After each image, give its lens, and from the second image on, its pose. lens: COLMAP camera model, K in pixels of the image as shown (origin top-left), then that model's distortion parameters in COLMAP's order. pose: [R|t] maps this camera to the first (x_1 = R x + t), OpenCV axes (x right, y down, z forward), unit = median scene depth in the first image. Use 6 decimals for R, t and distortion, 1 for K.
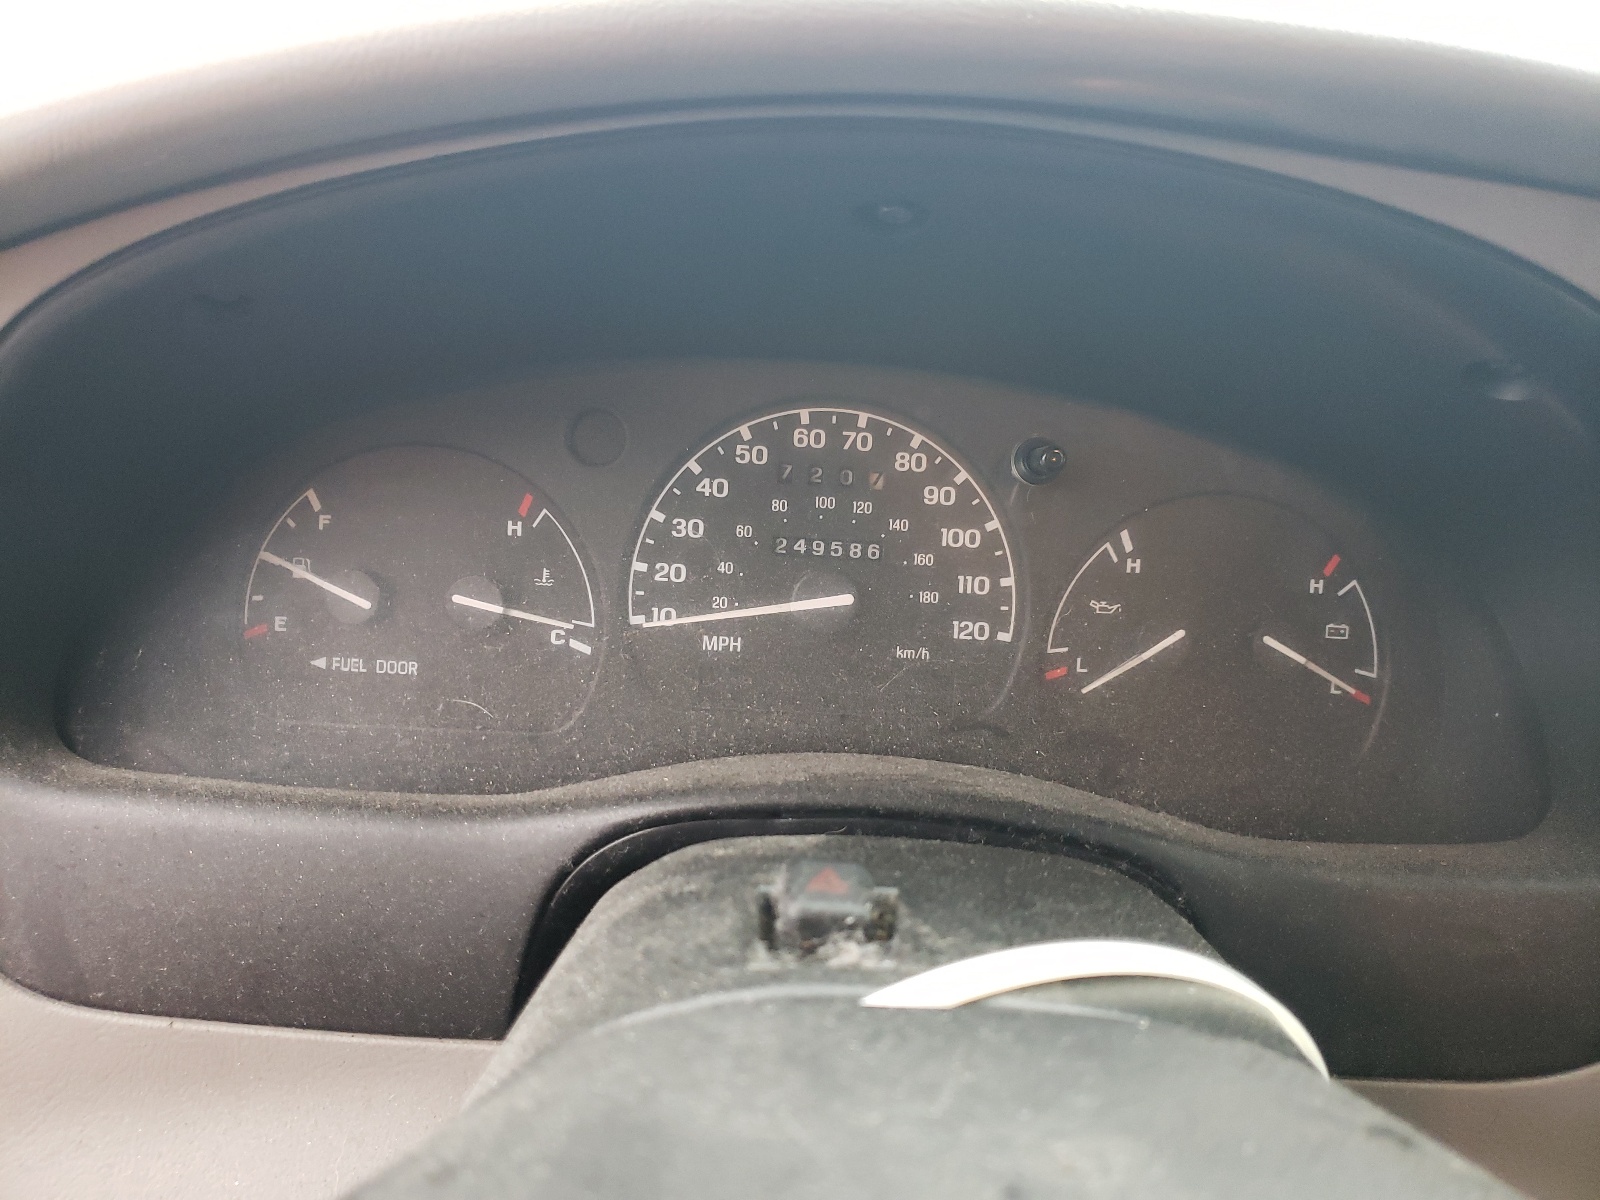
lens RADIAL K [[1213.3, 0, 799.6], [0, 1213.3, 601.8], [0, 0, 1]] dist [0.029979, -0.001854]
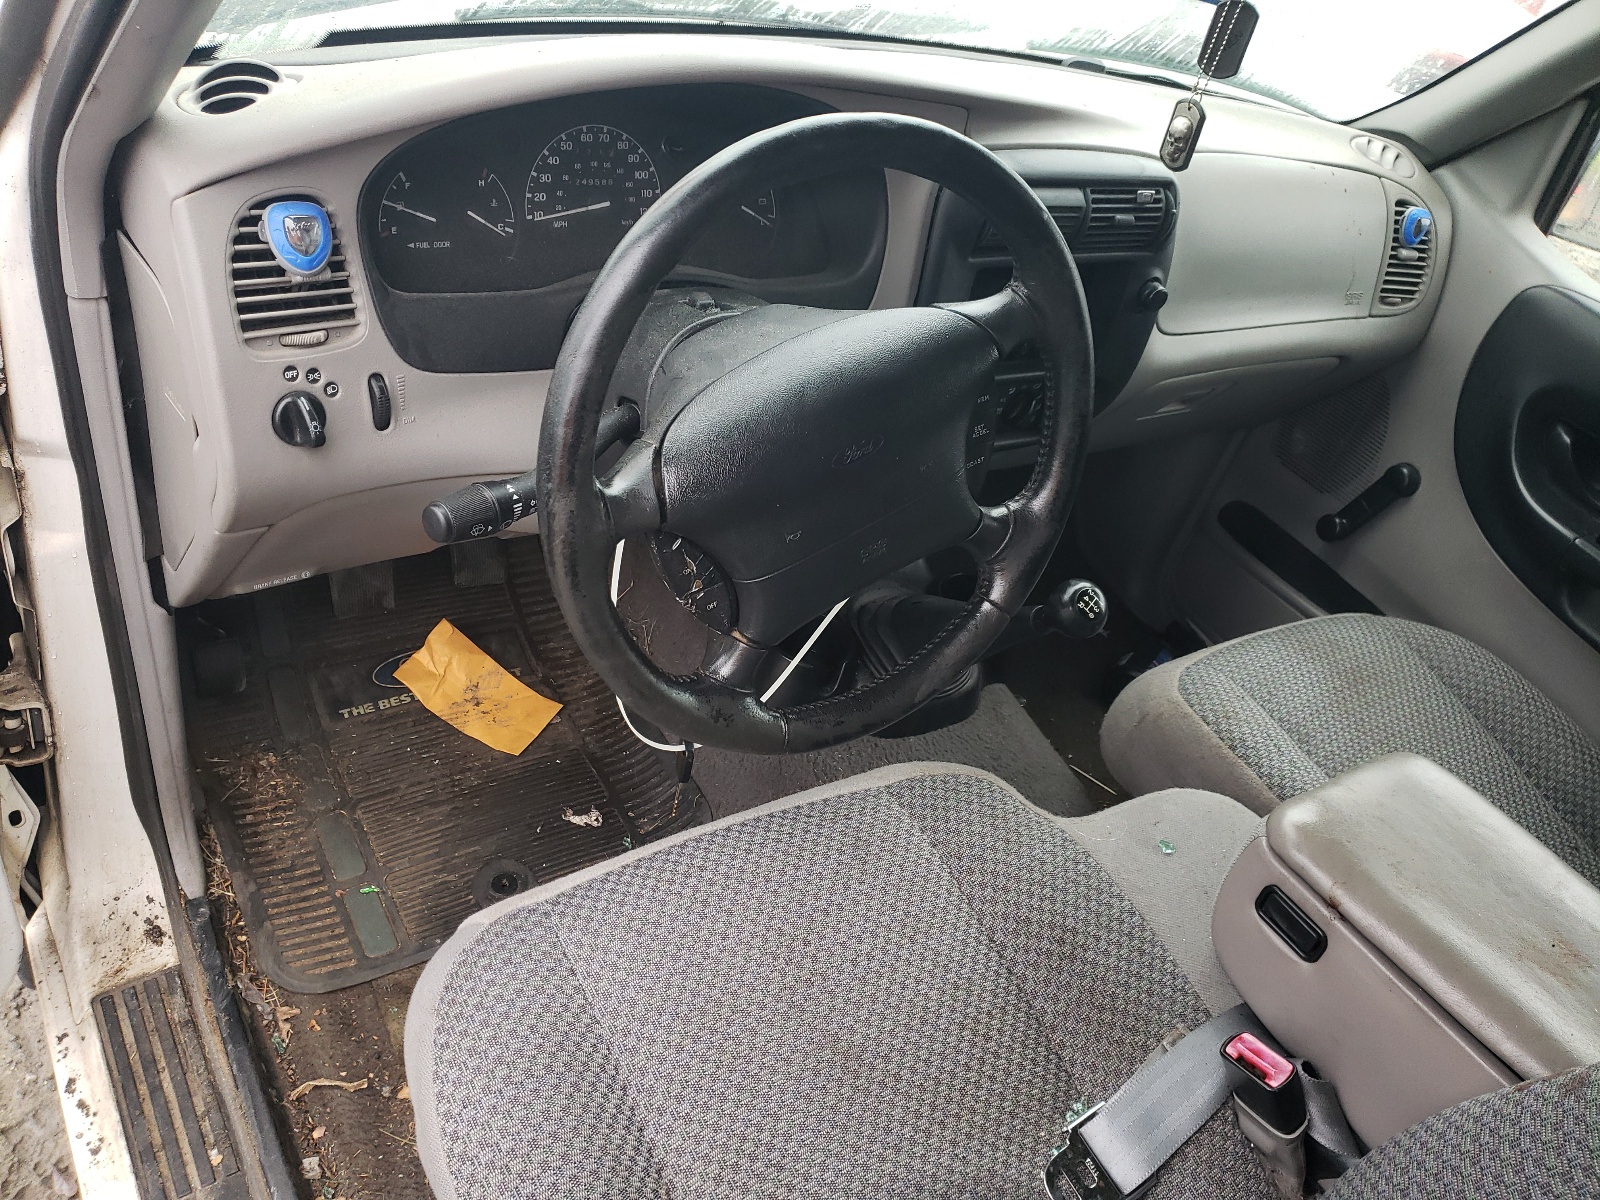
lens RADIAL K [[1213.3, 0, 801.3], [0, 1213.3, 600.0], [0, 0, 1]] dist [0.029979, -0.001854]
pose [[0.845787, -0.227197, 0.482728, -1.062924], [0.009045, 0.910773, 0.412809, -0.302665], [-0.533444, -0.344782, 0.772375, -1.542740]]
